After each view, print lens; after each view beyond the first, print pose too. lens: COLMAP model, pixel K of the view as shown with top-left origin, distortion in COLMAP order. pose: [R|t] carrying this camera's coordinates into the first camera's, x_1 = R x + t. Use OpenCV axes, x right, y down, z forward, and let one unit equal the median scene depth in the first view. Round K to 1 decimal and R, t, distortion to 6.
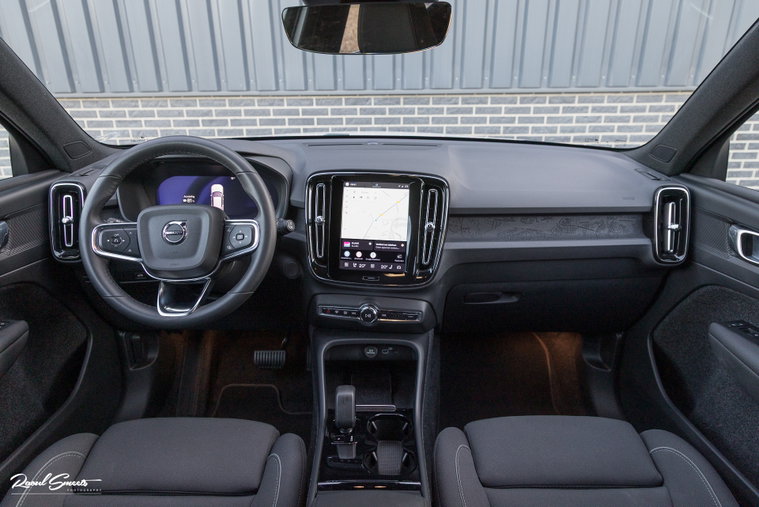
lens RADIAL K [[506.3, 0, 379.5], [0, 506.3, 253.5], [0, 0, 1]] dist [-0.000129, 0.000949]
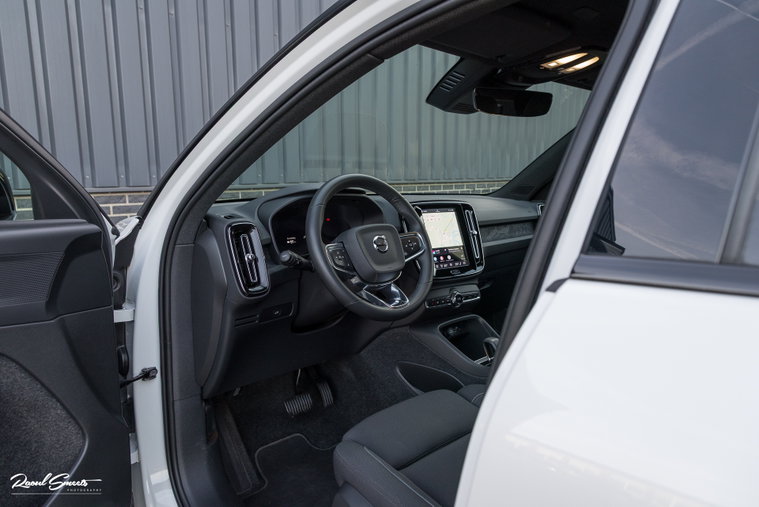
lens RADIAL K [[506.3, 0, 379.5], [0, 506.3, 253.5], [0, 0, 1]] dist [-0.000129, 0.000949]
pose [[0.712582, -0.102405, 0.694075, -1.141013], [0.254851, 0.959496, -0.120081, 0.114112], [-0.653665, 0.262453, 0.709817, 0.115044]]
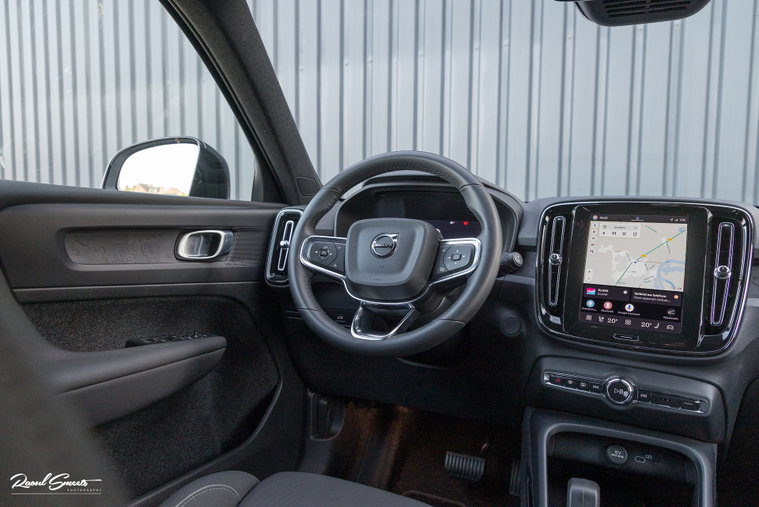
lens RADIAL K [[506.3, 0, 379.5], [0, 506.3, 253.5], [0, 0, 1]] dist [-0.000129, 0.000949]
pose [[0.918240, 0.049006, -0.392981, -0.060435], [-0.163978, 0.950301, -0.264647, 0.181103], [0.360481, 0.307450, 0.880641, 0.206177]]
